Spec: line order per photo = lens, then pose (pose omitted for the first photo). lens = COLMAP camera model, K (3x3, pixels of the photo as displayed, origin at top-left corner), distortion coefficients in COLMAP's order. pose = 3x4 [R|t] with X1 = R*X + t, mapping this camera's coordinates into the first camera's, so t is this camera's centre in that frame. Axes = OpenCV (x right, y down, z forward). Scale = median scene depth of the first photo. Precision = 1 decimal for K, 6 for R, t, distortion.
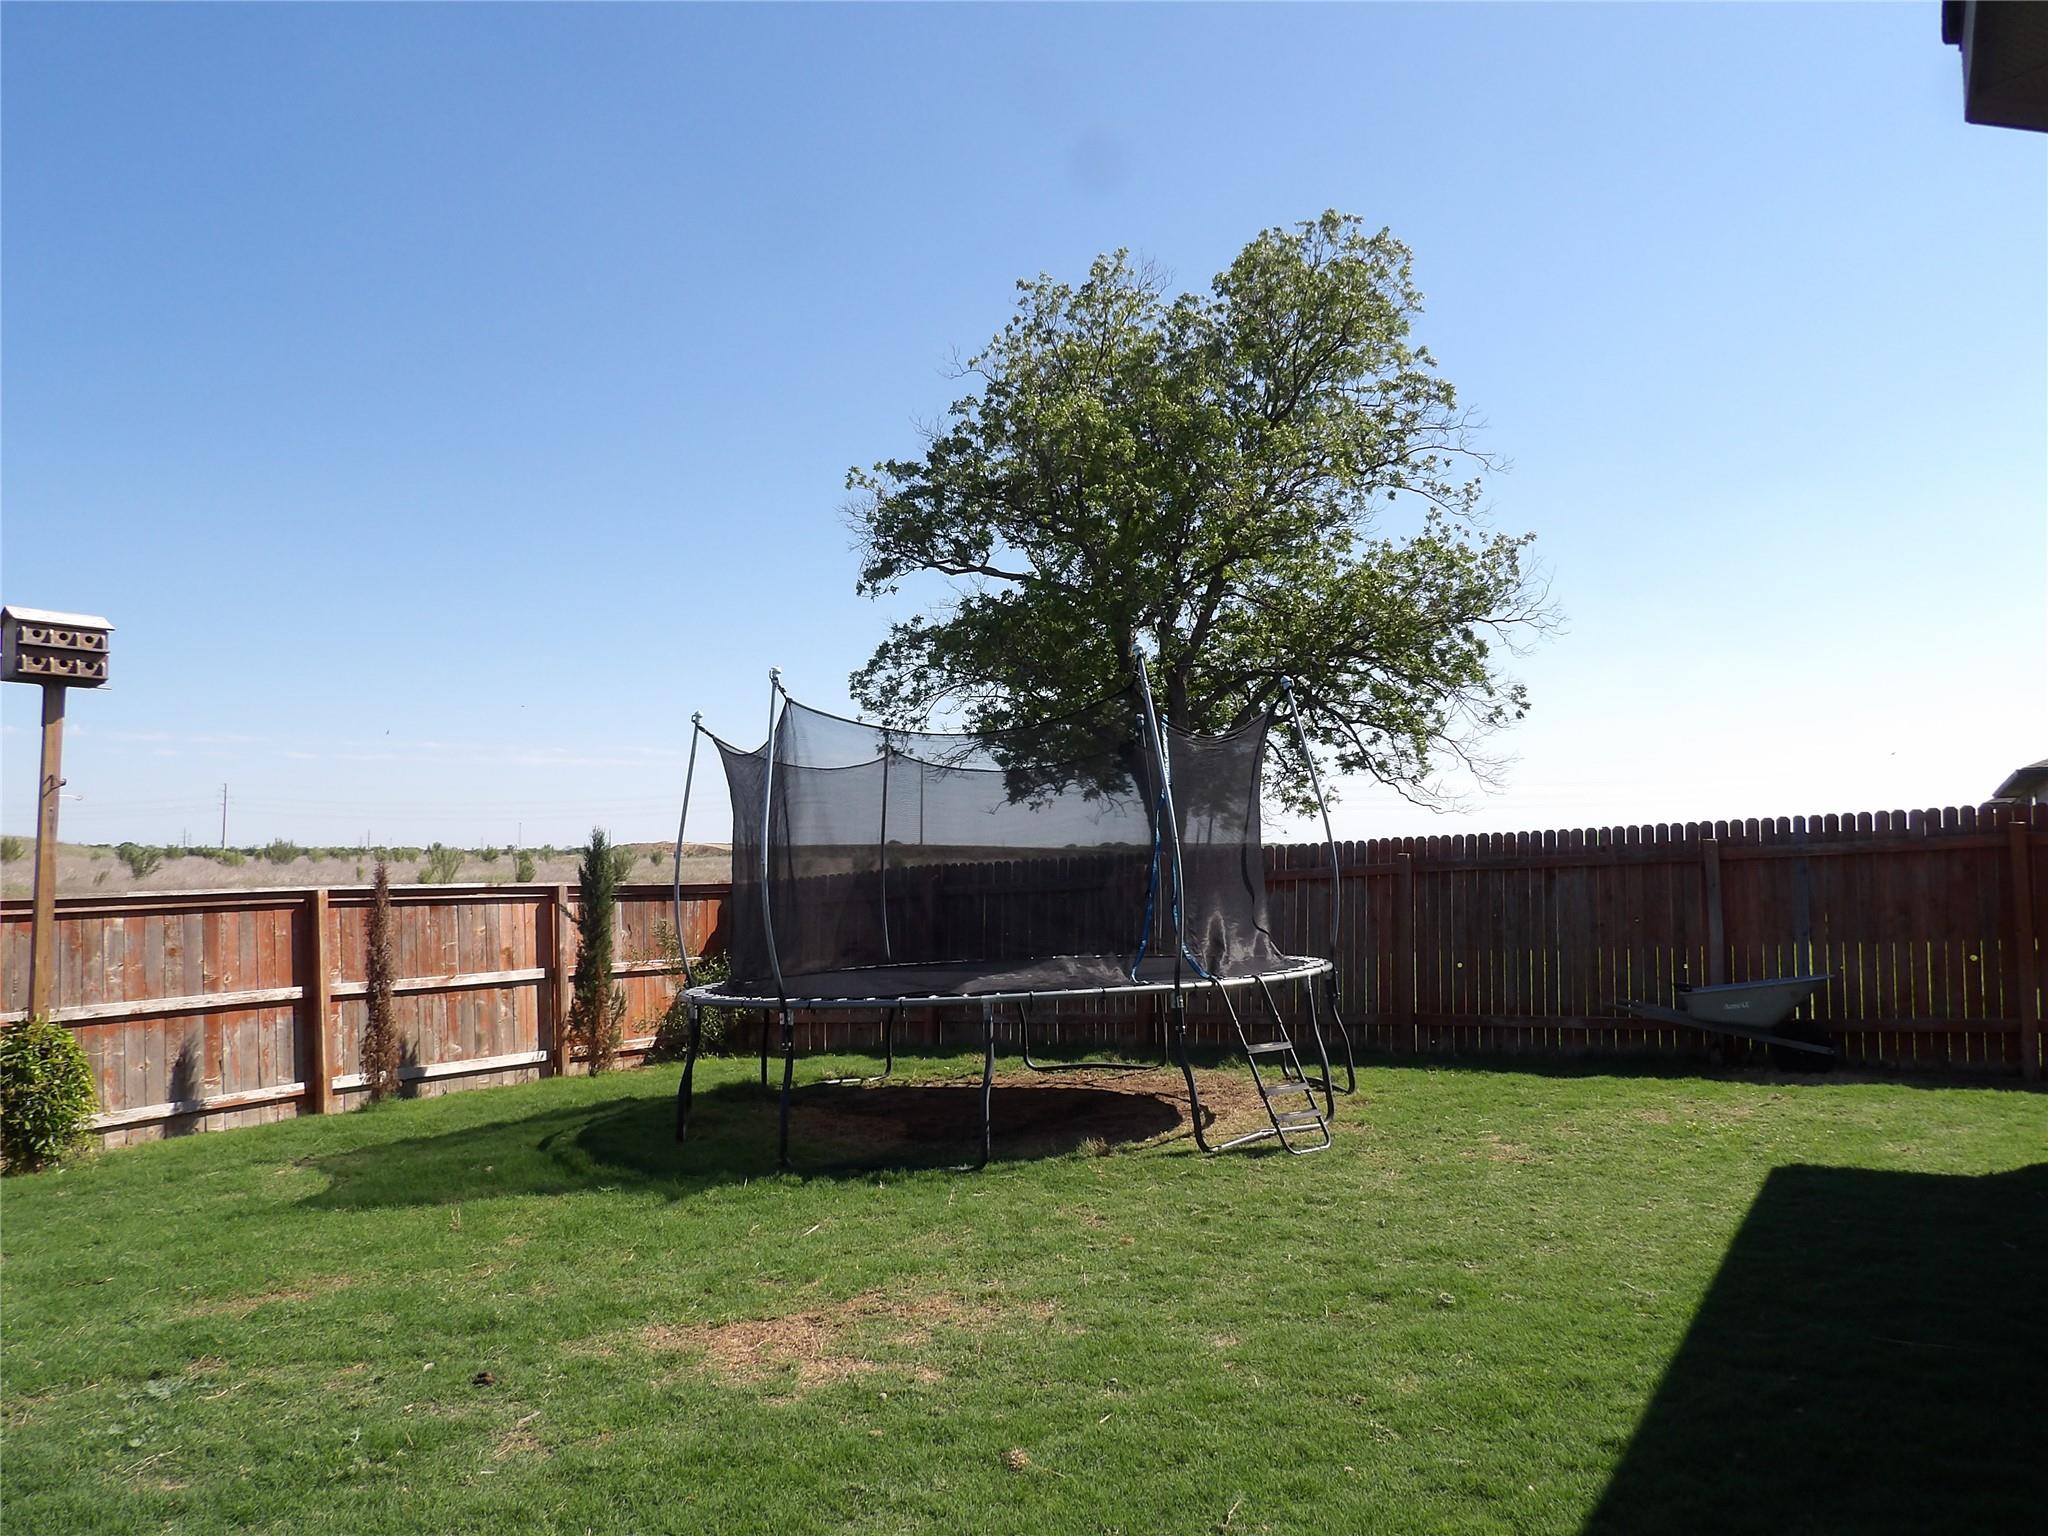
lens RADIAL K [[1460.7, 0, 1020.9], [0, 1460.7, 762.7], [0, 0, 1]] dist [-0.025066, 0.029454]
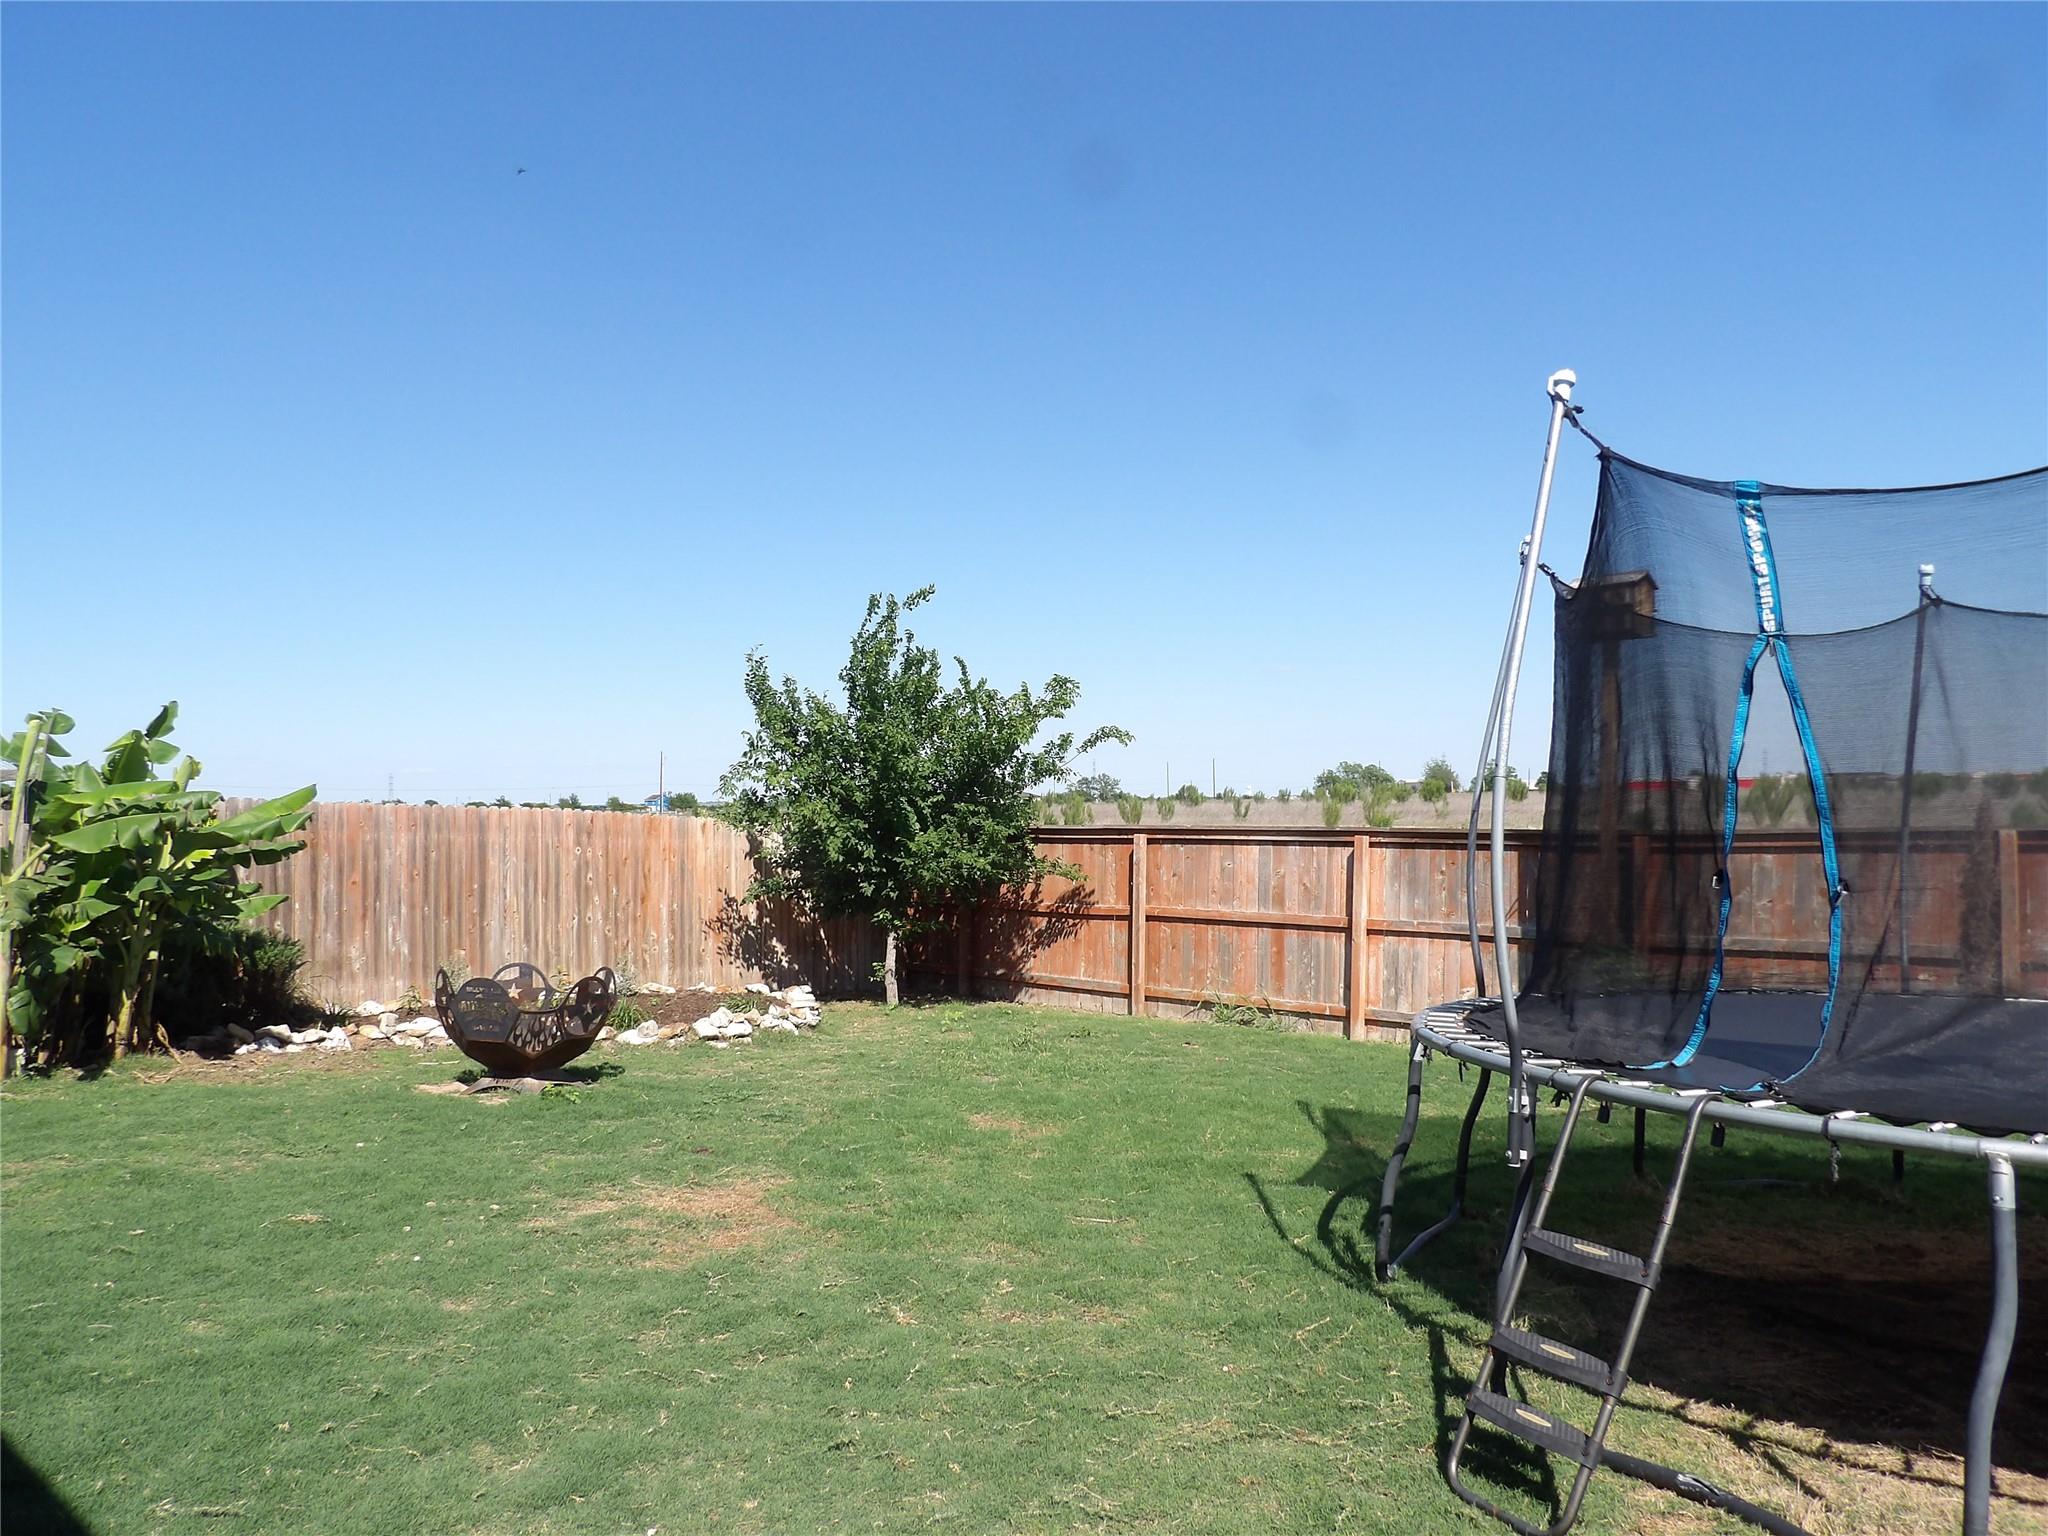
lens RADIAL K [[1460.7, 0, 1038.7], [0, 1460.7, 771.3], [0, 0, 1]] dist [-0.025066, 0.029454]
pose [[-0.180546, -0.020546, -0.983352, 0.499513], [0.081730, 0.996011, -0.035816, 0.049577], [0.980165, -0.086836, -0.178147, 0.759561]]
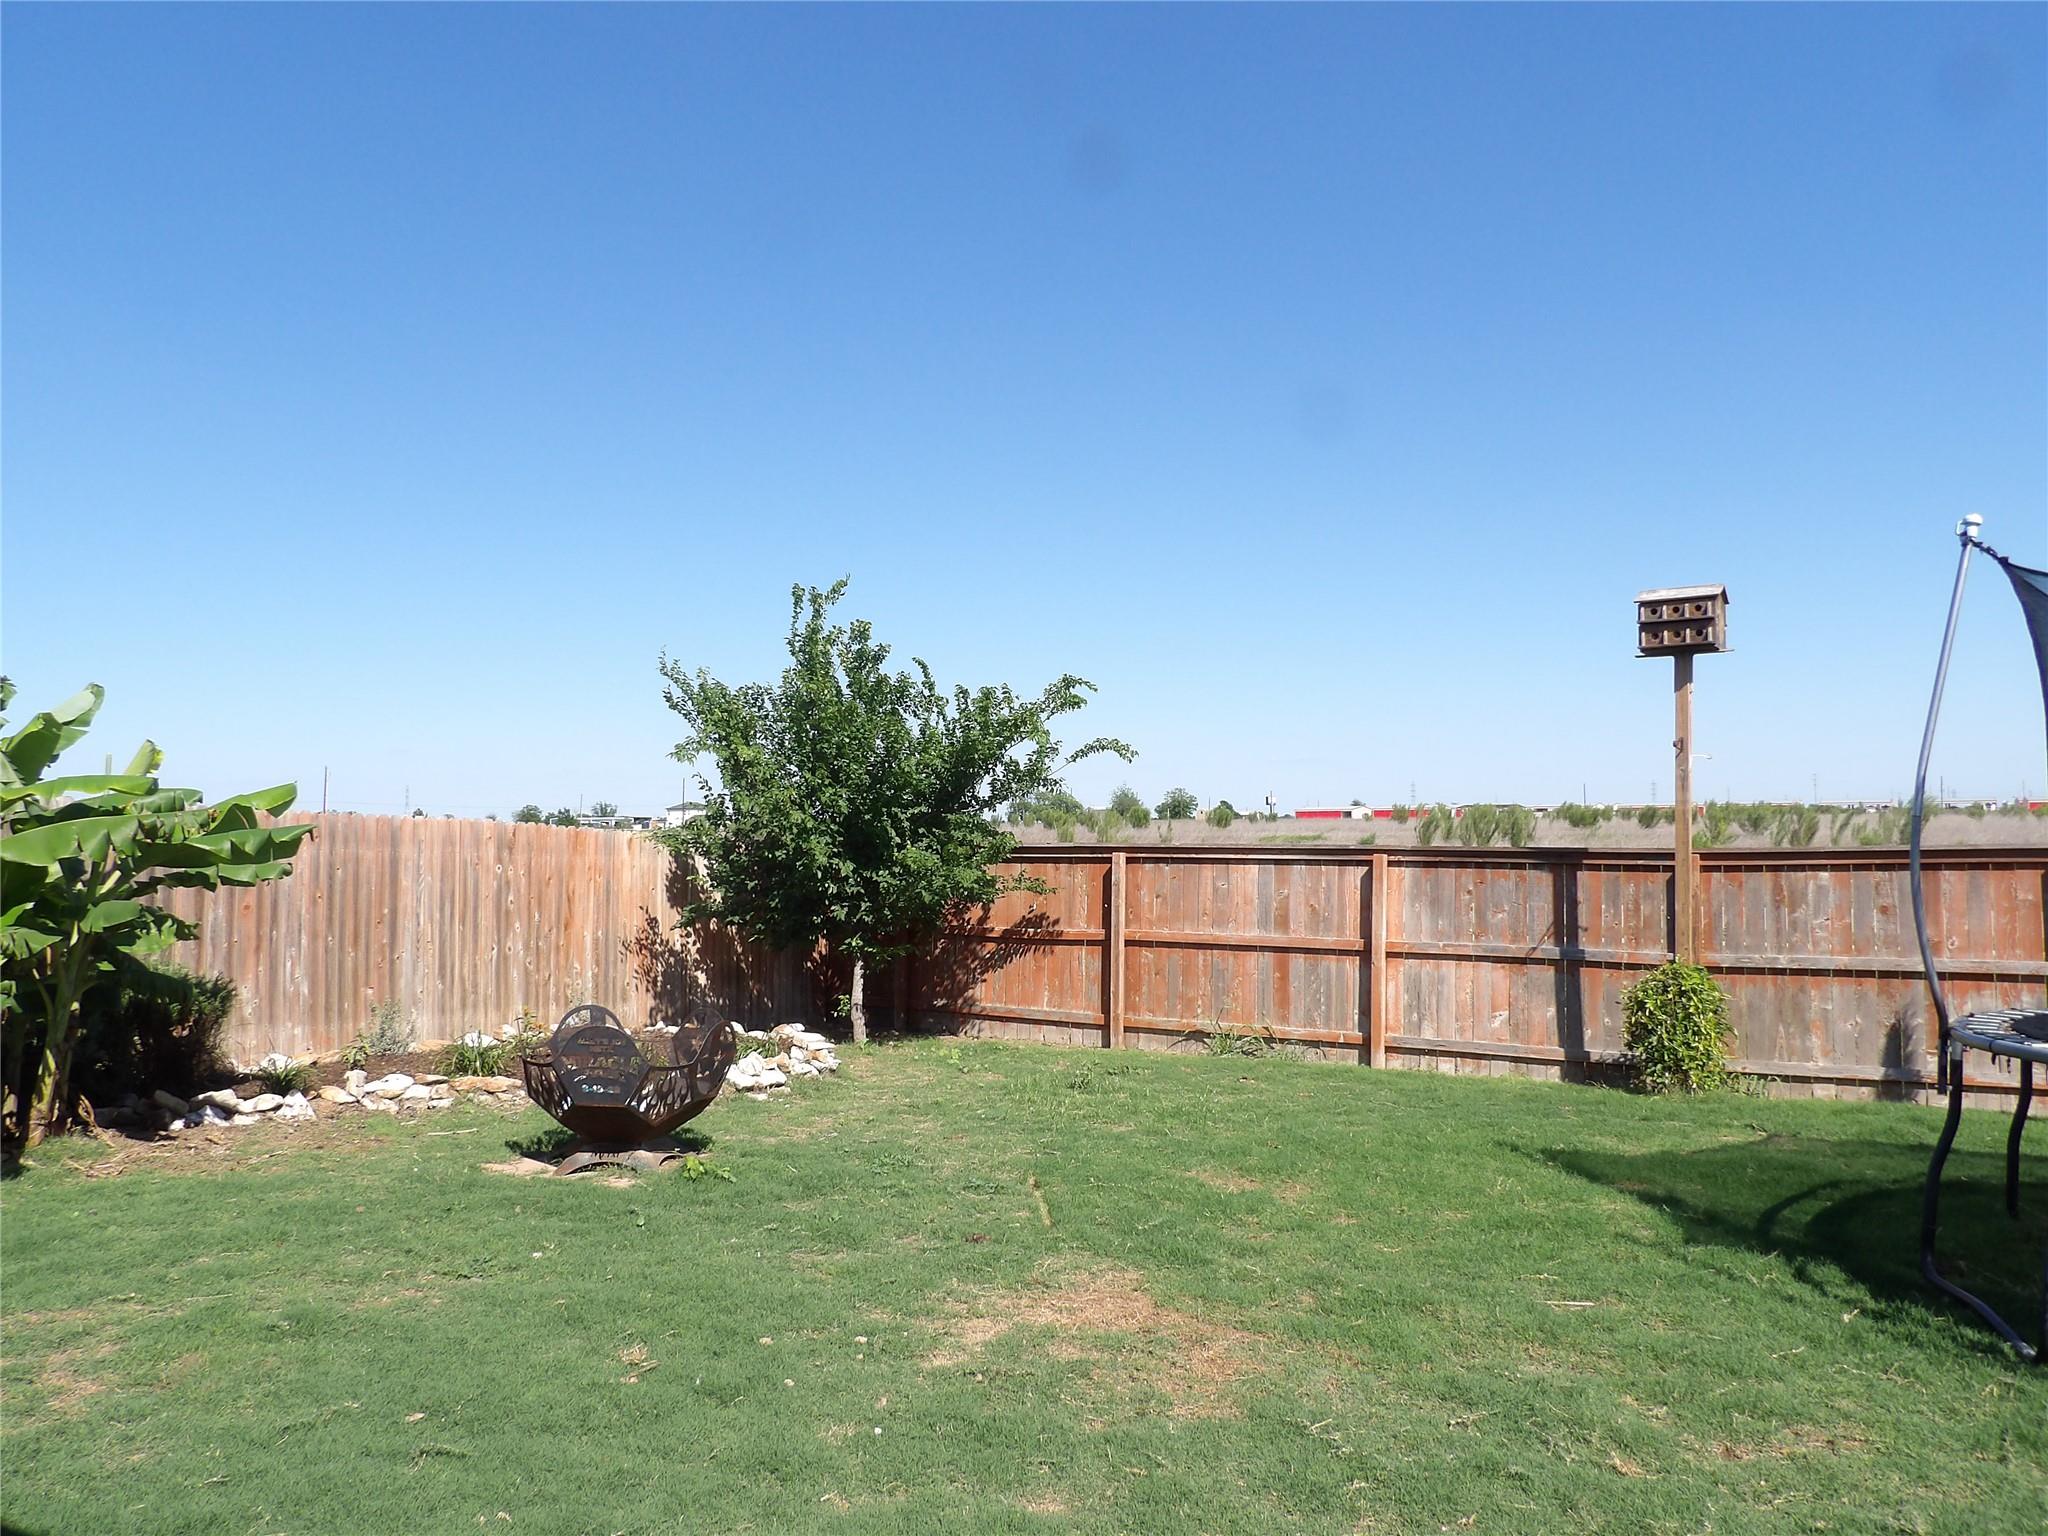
lens RADIAL K [[1460.7, 0, 1037.2], [0, 1460.7, 765.7], [0, 0, 1]] dist [-0.025066, 0.029454]
pose [[0.031072, -0.042757, -0.998602, 0.400535], [0.075372, 0.996340, -0.040314, 0.036720], [0.996671, -0.074014, 0.034181, 0.473890]]
